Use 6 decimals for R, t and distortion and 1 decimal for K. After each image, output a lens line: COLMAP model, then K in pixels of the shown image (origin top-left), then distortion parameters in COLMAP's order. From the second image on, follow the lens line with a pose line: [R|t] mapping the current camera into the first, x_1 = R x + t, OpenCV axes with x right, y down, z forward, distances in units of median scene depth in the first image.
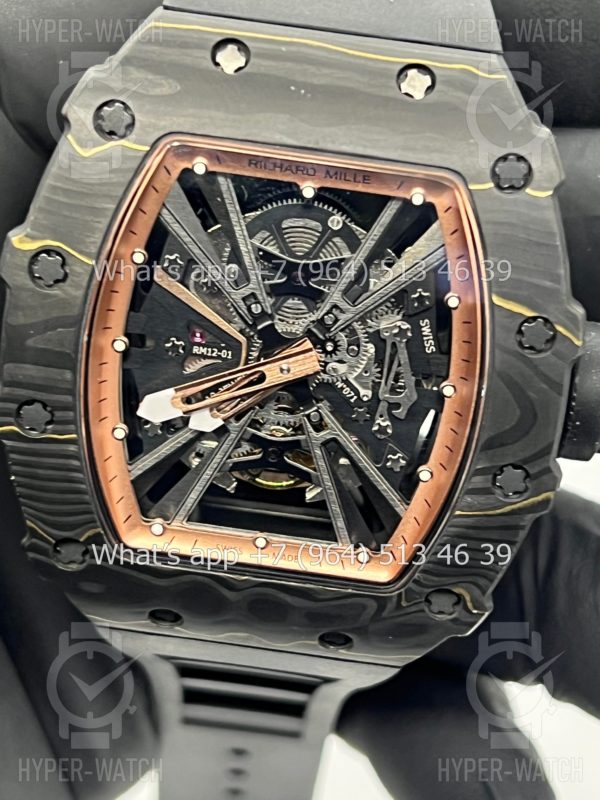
lens RADIAL K [[1810.5, 0, 299.2], [0, 1810.5, 403.5], [0, 0, 1]] dist [0.080153, 0.000000]
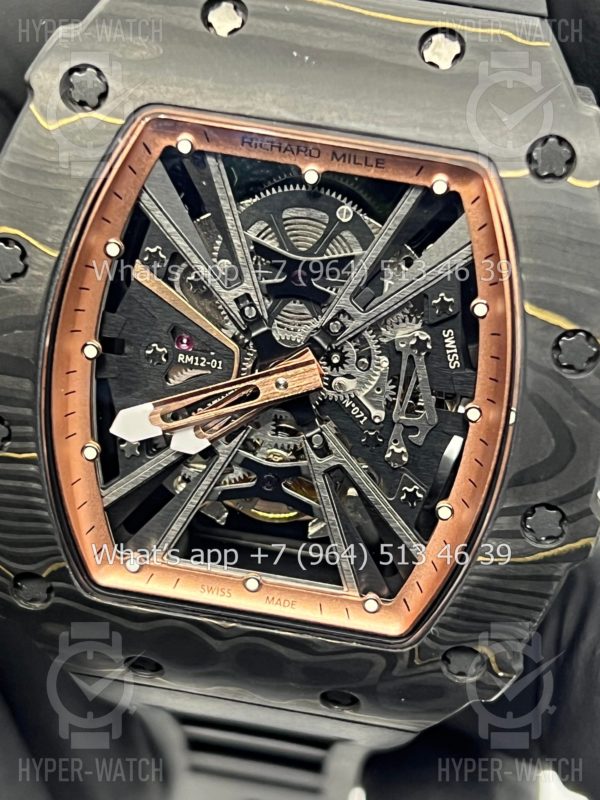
lens RADIAL K [[1810.5, 0, 300.9], [0, 1810.5, 395.8], [0, 0, 1]] dist [0.080153, 0.000000]
pose [[0.997525, 0.026385, -0.065175, 0.057090], [-0.026484, 0.999649, -0.000654, -0.013011], [0.065135, 0.002378, 0.997874, 0.148571]]
